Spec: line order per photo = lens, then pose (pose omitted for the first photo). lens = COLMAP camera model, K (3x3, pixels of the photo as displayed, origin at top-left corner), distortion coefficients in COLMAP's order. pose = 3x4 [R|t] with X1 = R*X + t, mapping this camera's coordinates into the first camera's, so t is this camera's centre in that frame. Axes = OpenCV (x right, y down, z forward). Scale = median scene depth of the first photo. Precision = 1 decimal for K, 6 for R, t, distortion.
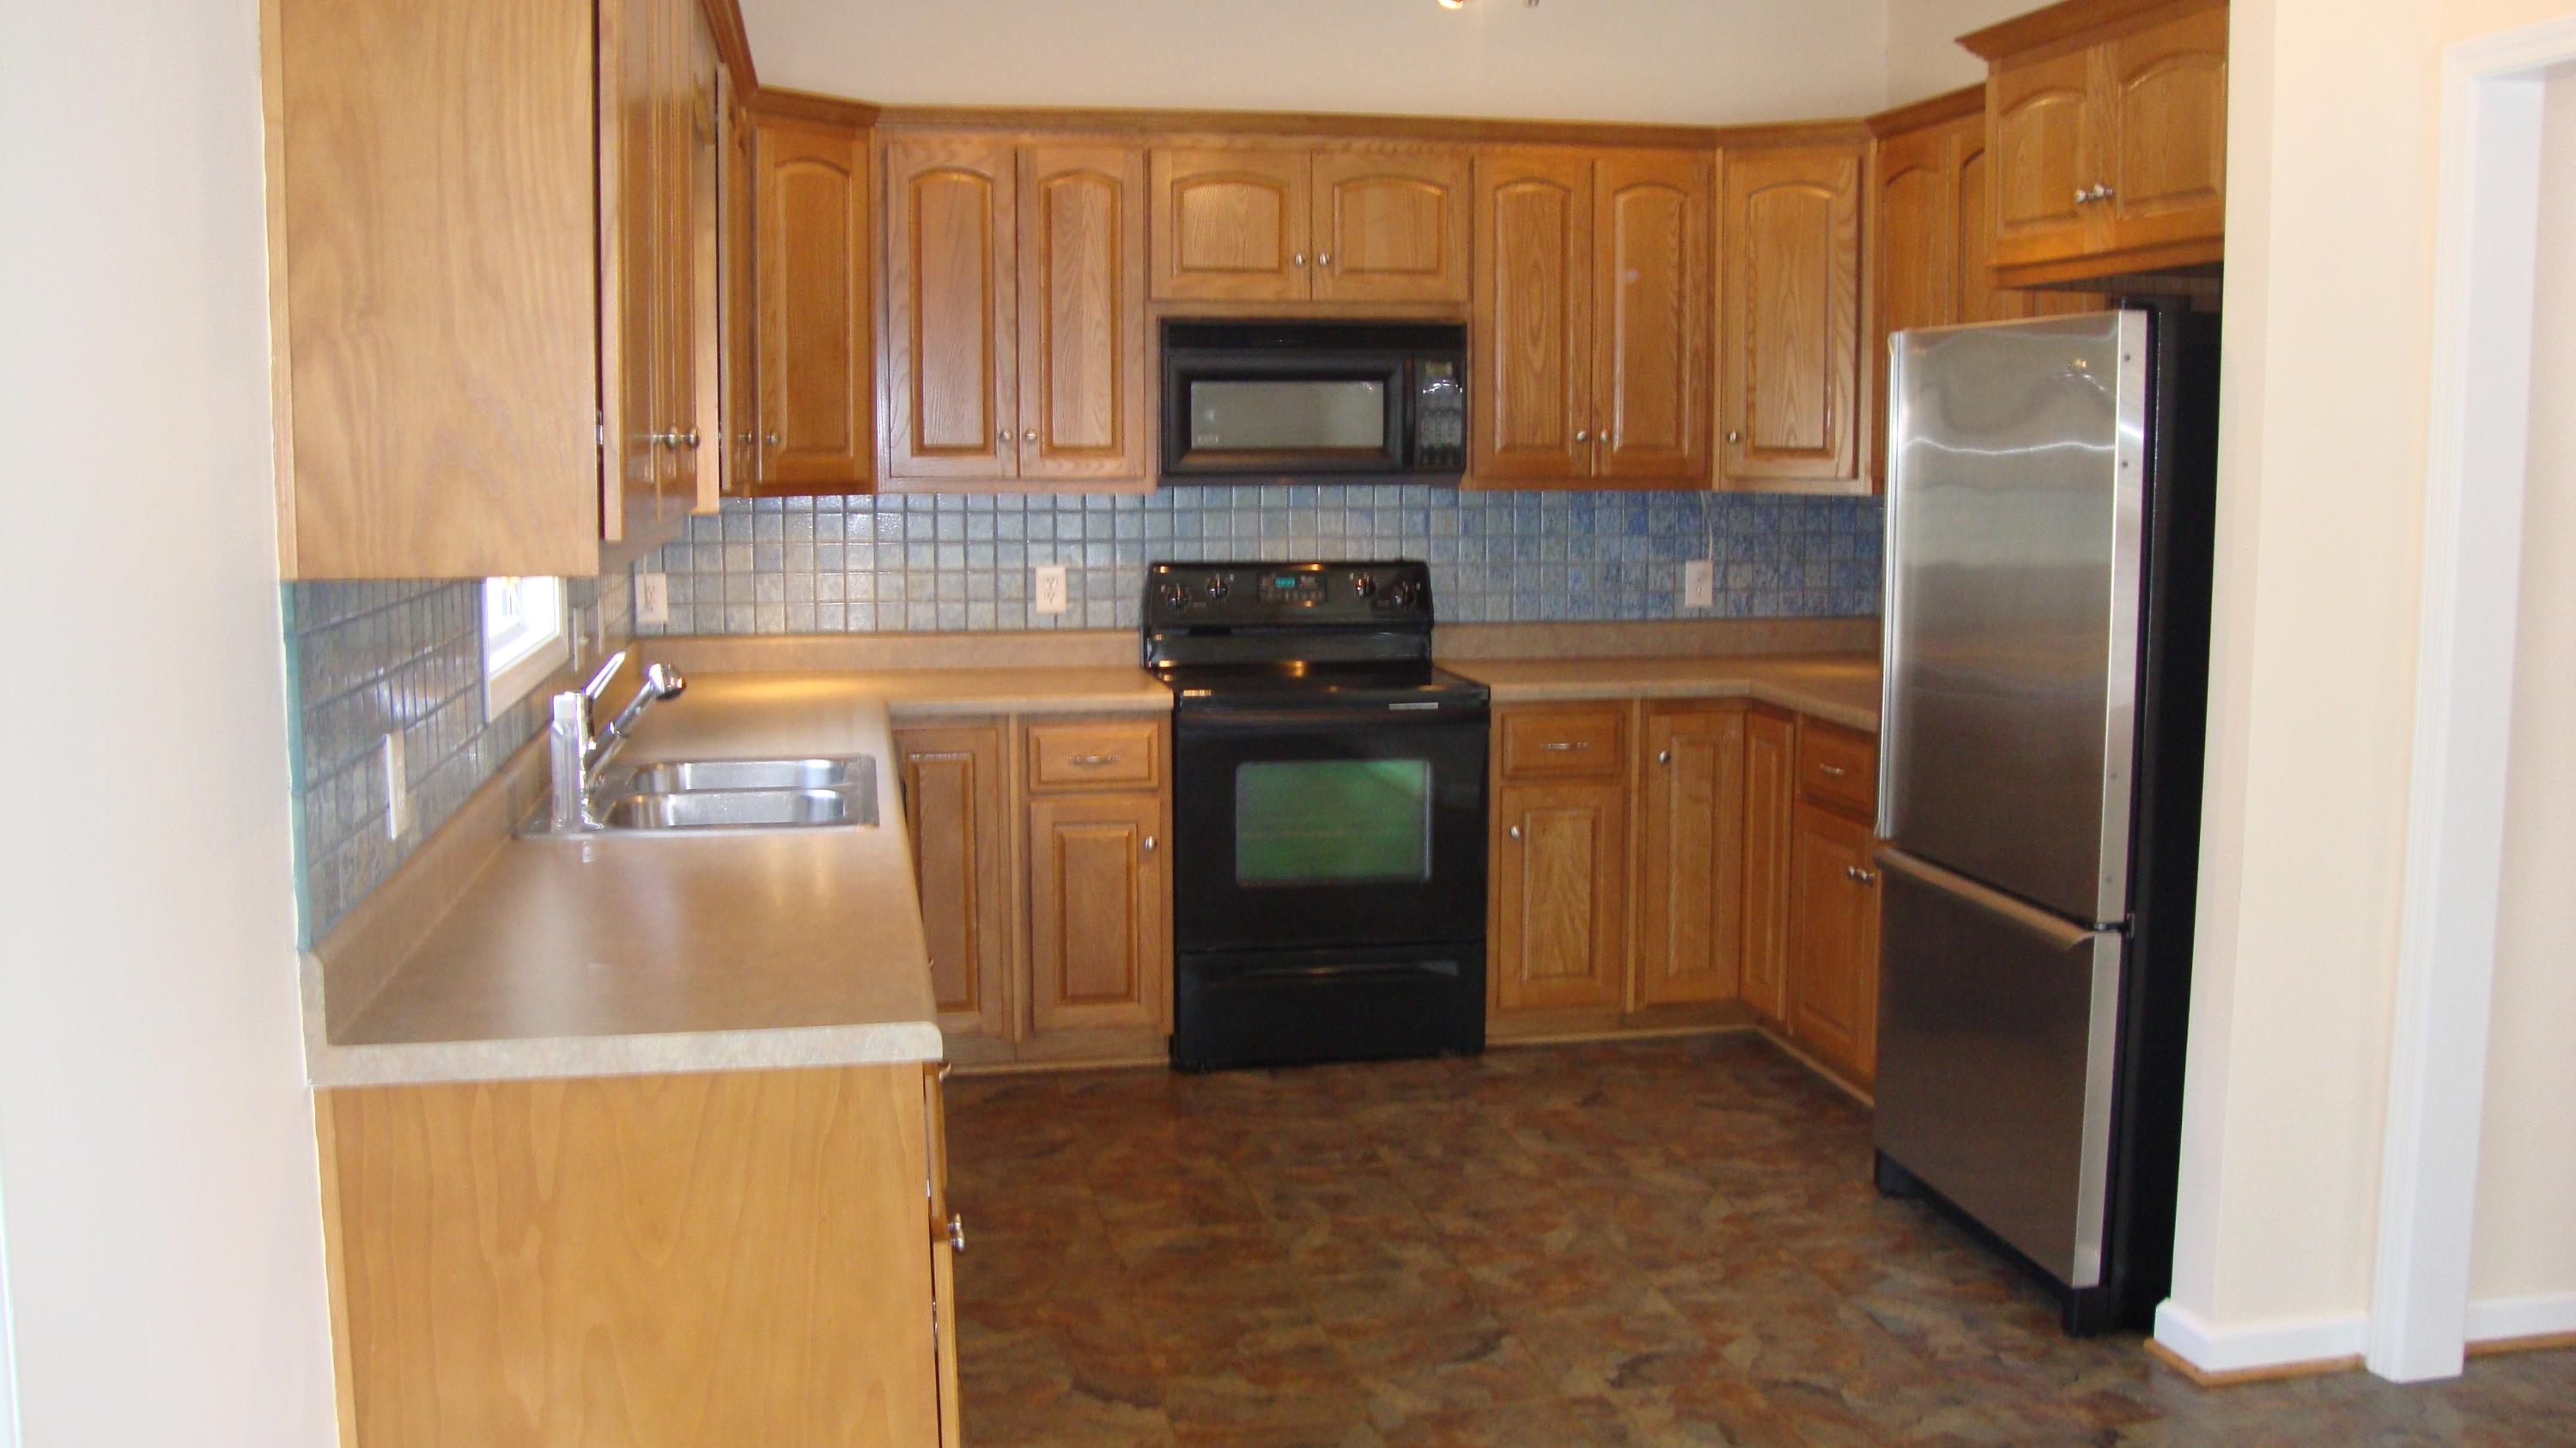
lens RADIAL K [[2326.7, 0, 1297.7], [0, 2326.7, 726.4], [0, 0, 1]] dist [-0.211584, 0.231254]
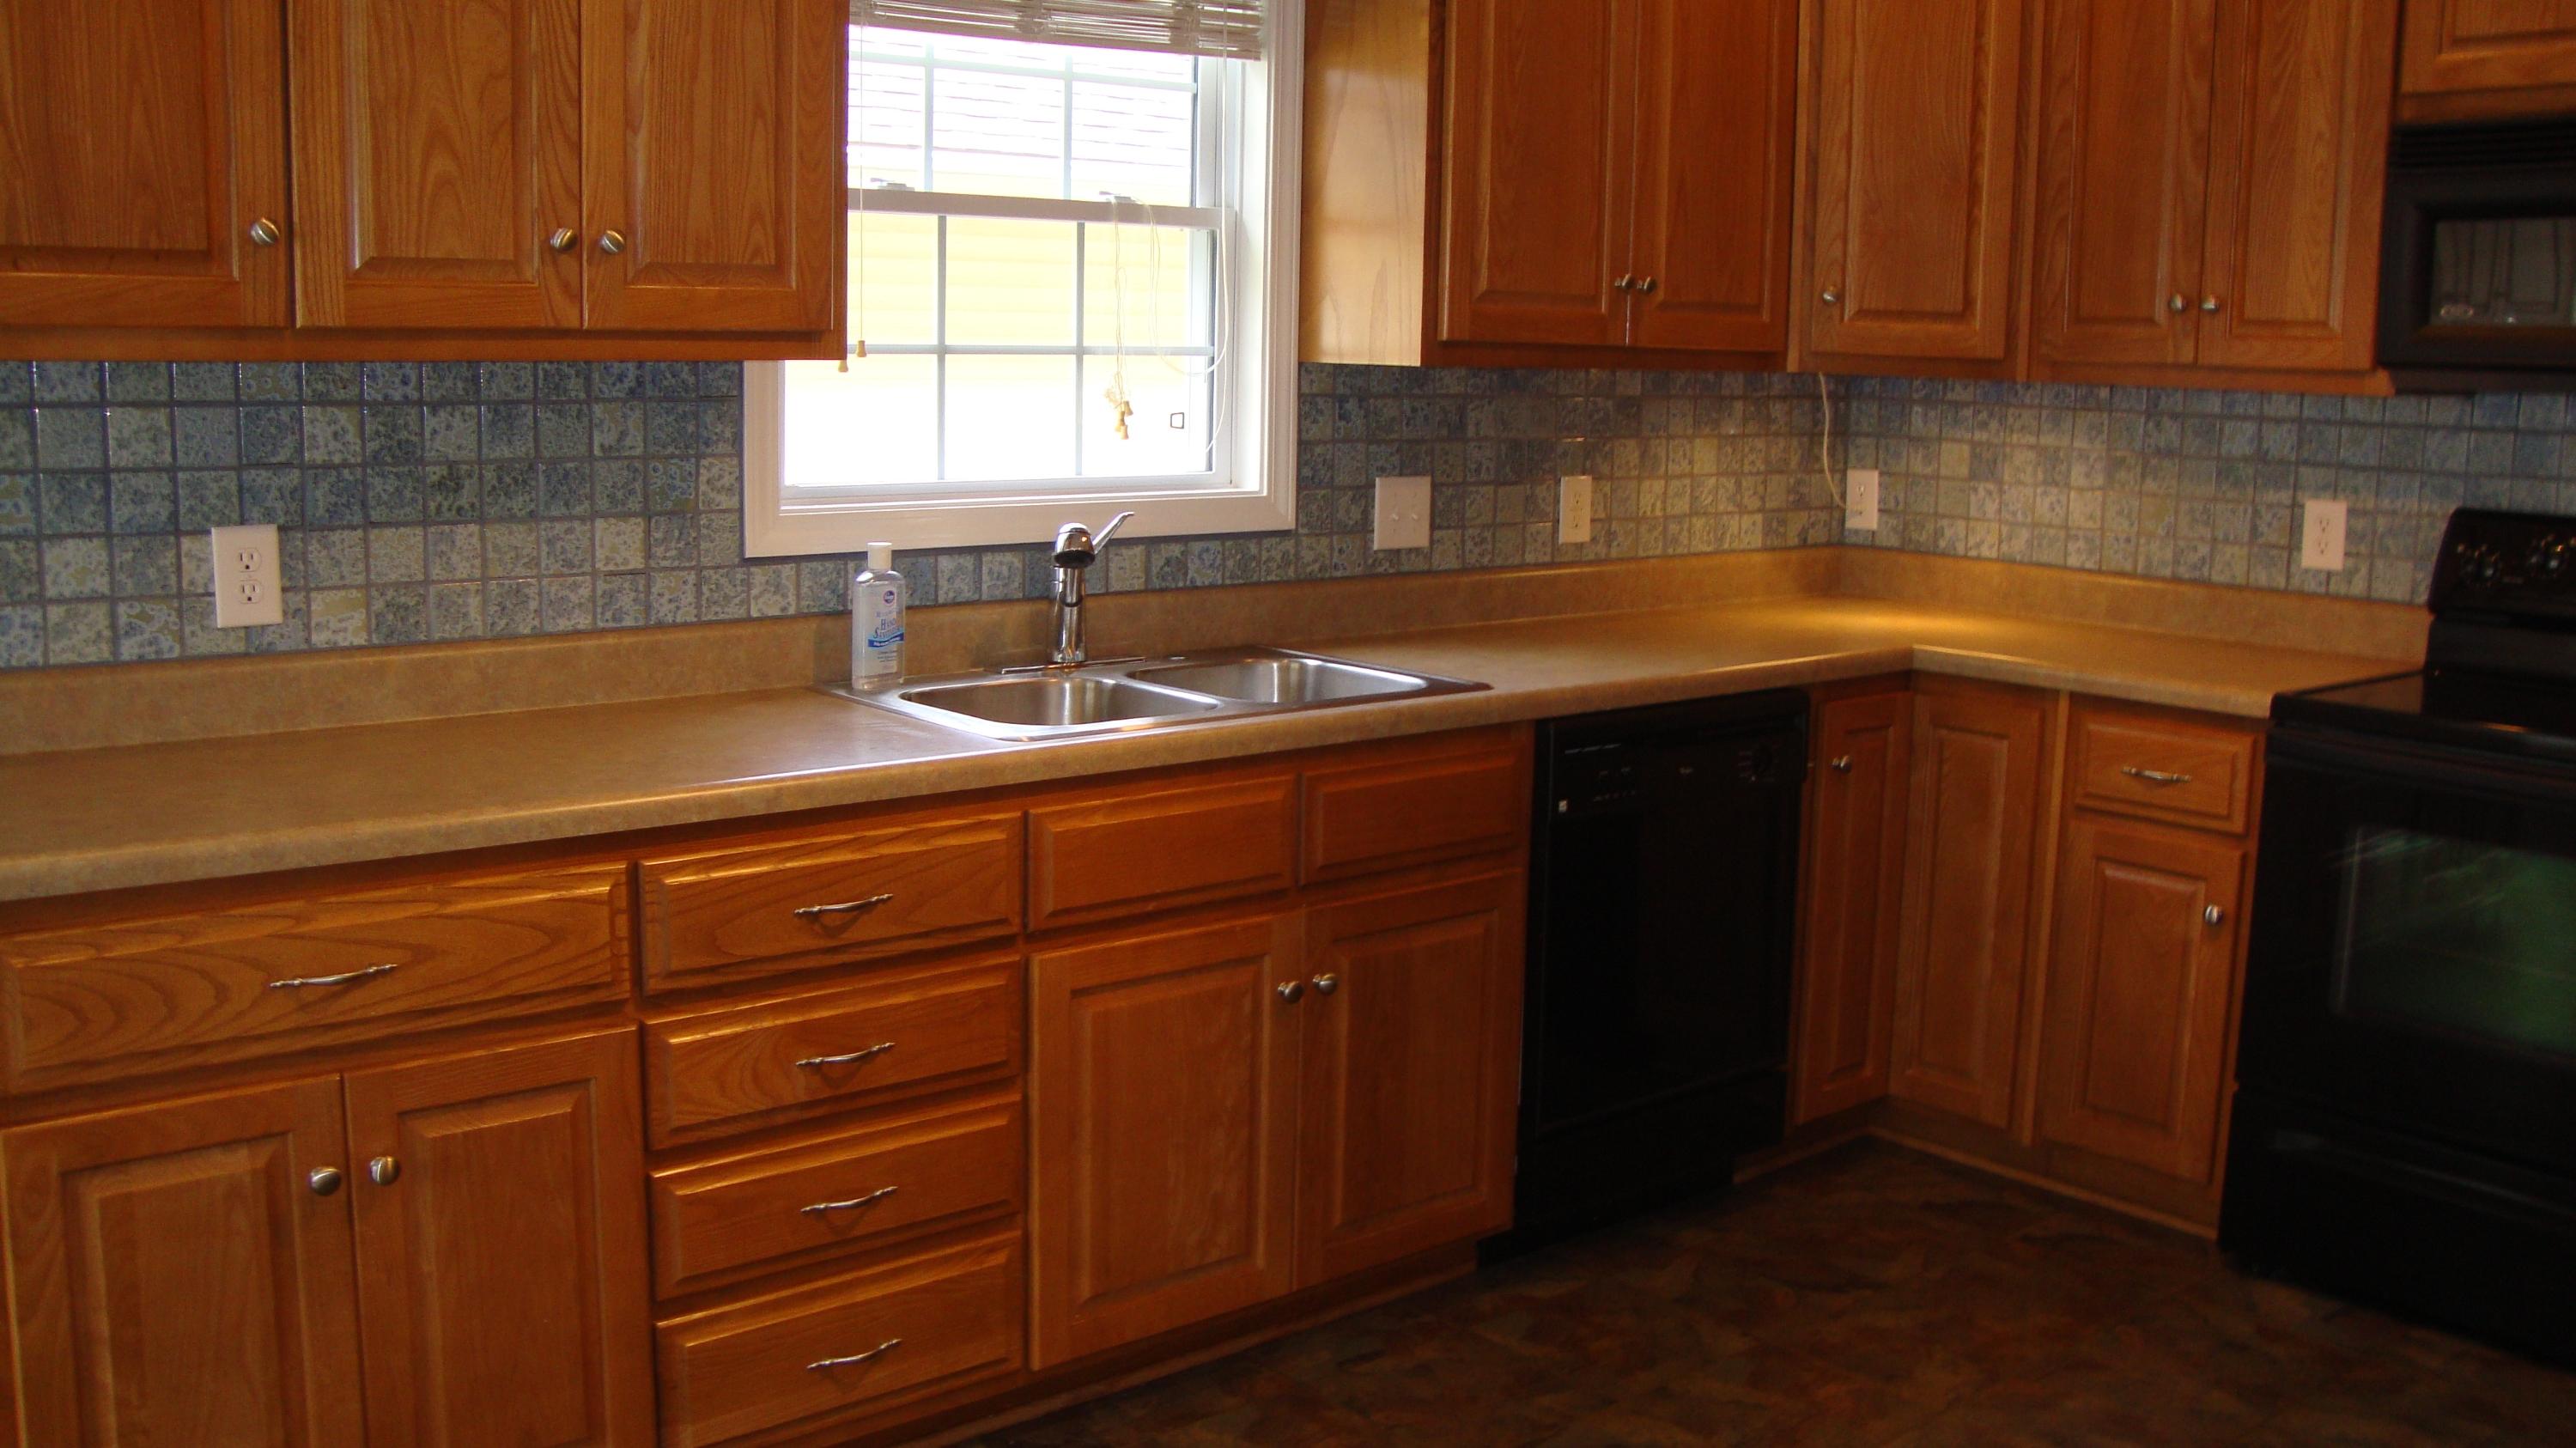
lens RADIAL K [[2326.7, 0, 1299.4], [0, 2326.7, 723.3], [0, 0, 1]] dist [-0.211584, 0.231254]
pose [[0.485628, 0.148741, -0.861418, 0.352358], [-0.126888, 0.986976, 0.098887, -0.033970], [0.864907, 0.061282, 0.498177, 0.438134]]
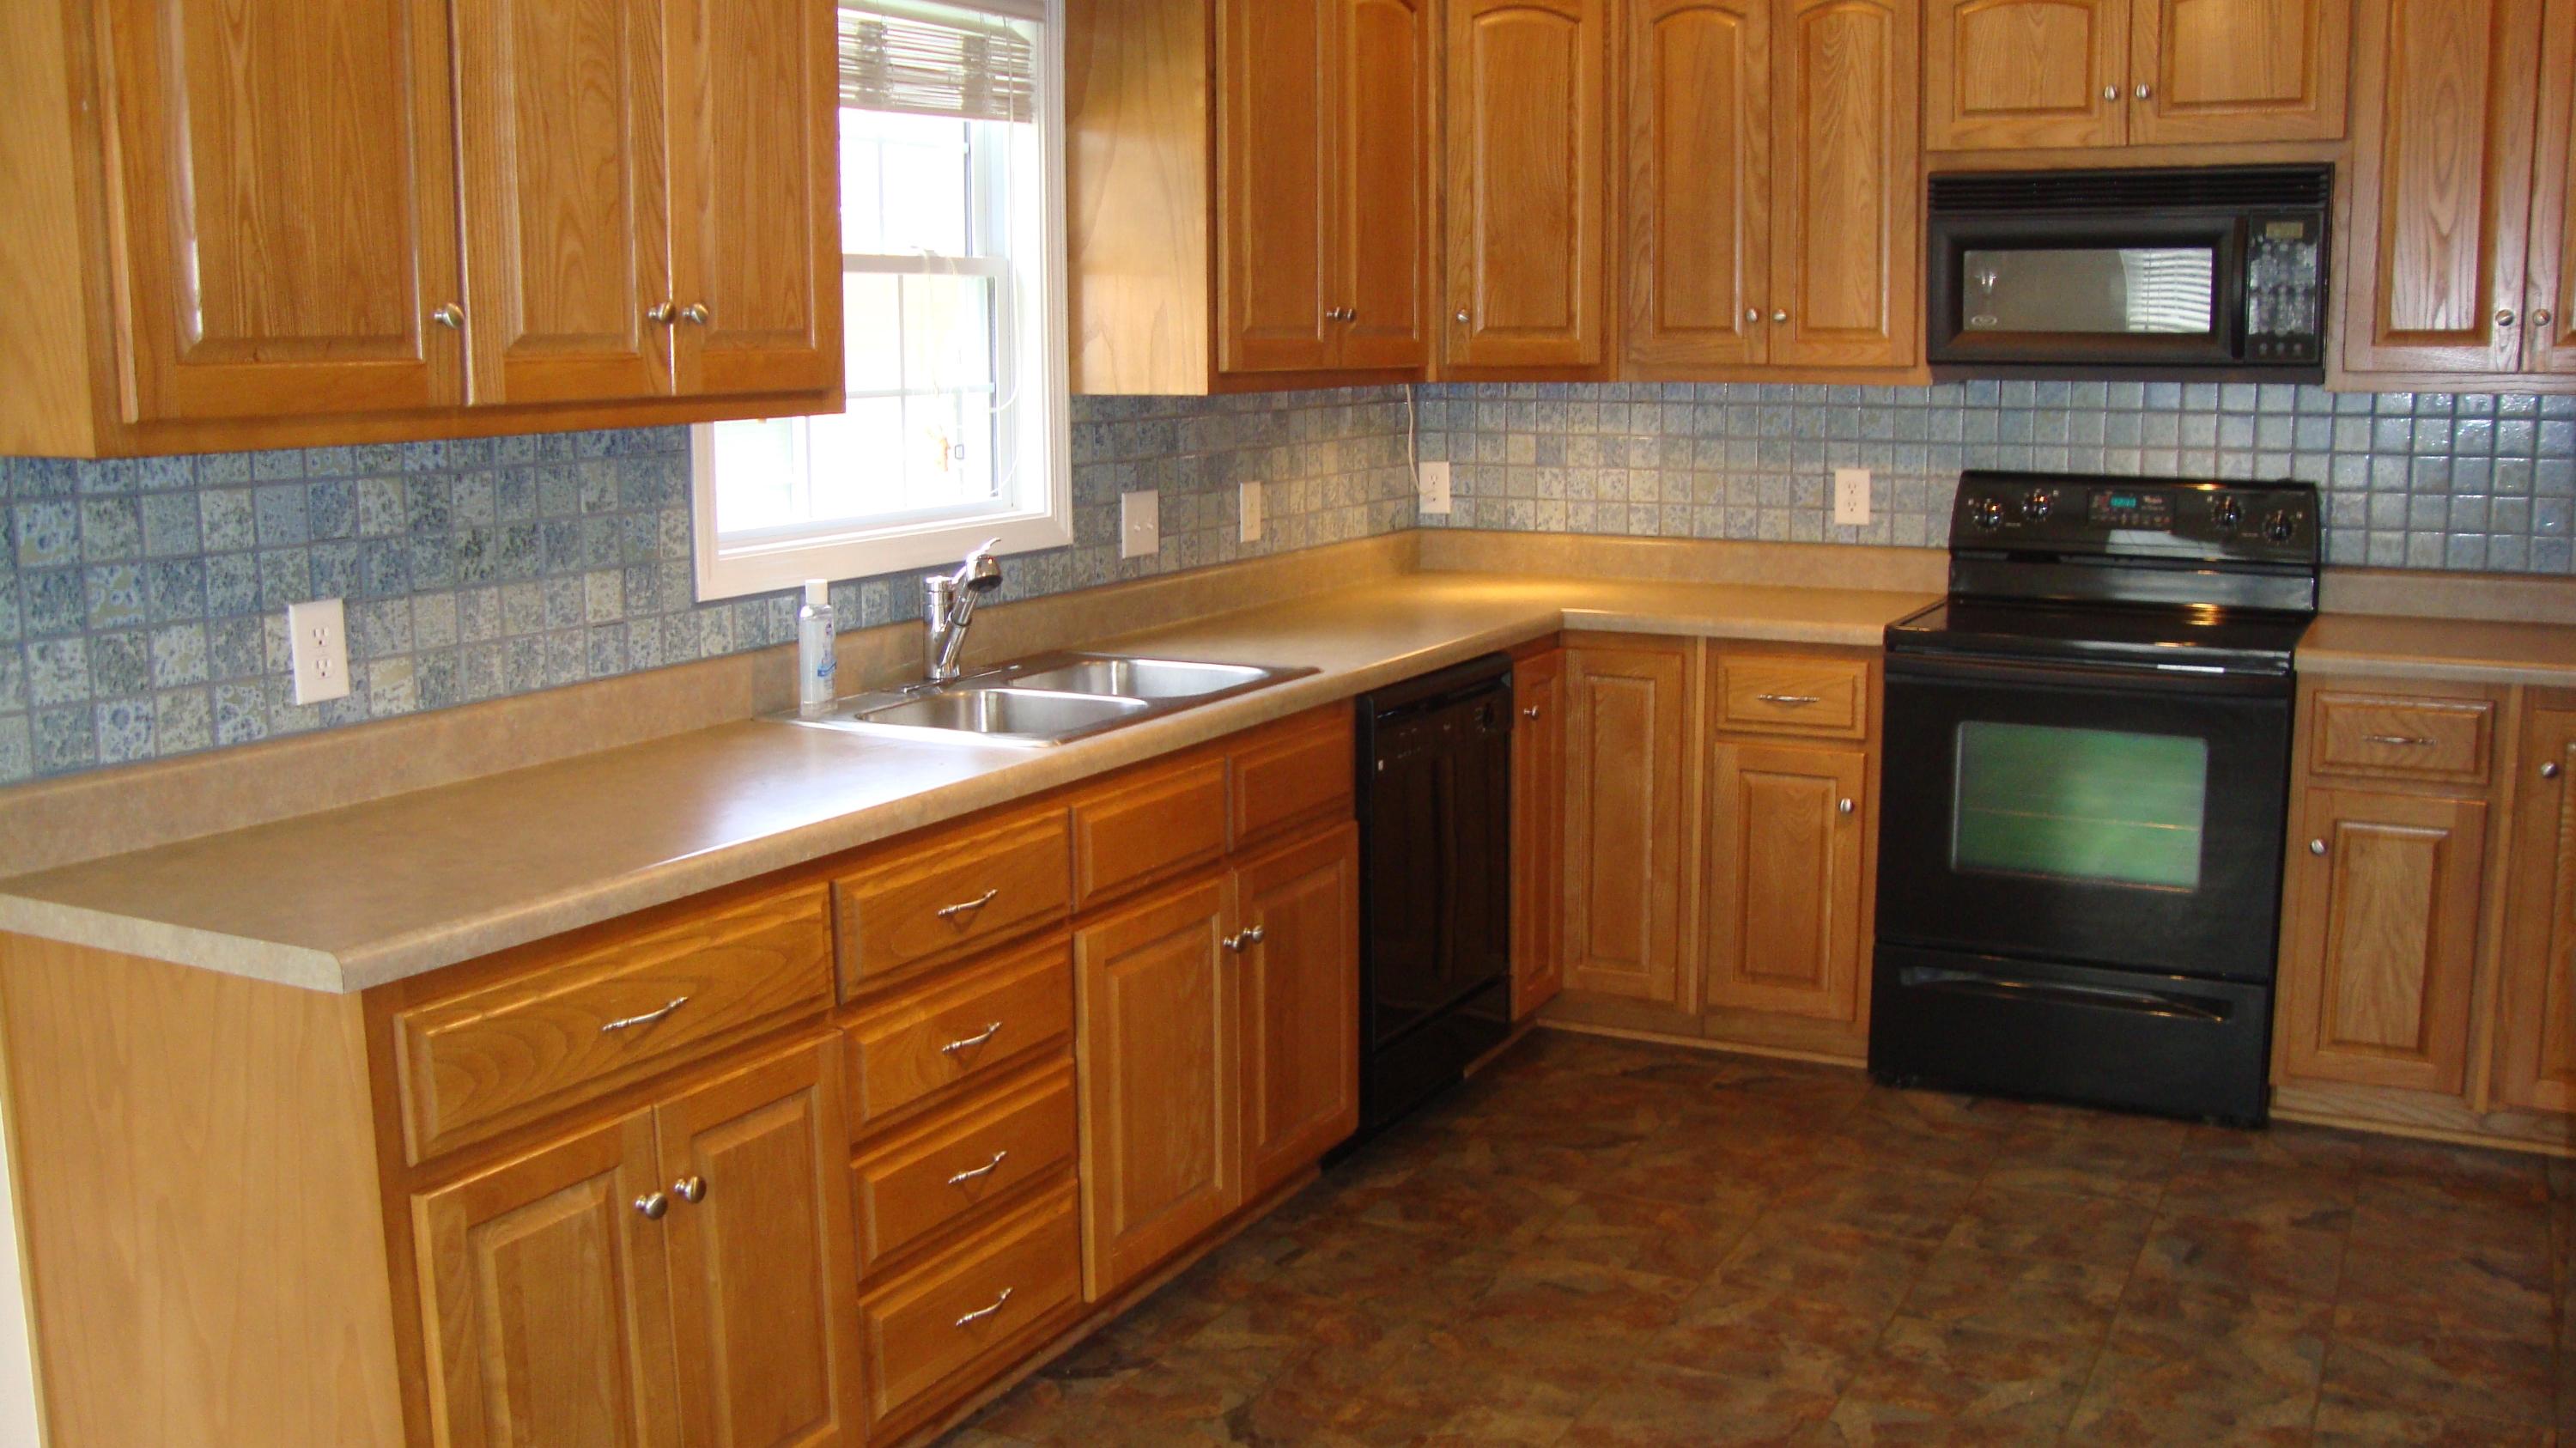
lens RADIAL K [[2326.7, 0, 1317.6], [0, 2326.7, 729.1], [0, 0, 1]] dist [-0.211584, 0.231254]
pose [[0.779766, 0.097952, -0.618361, 0.291223], [-0.069923, 0.995131, 0.069461, -0.020710], [0.622154, -0.010926, 0.782819, 0.230012]]
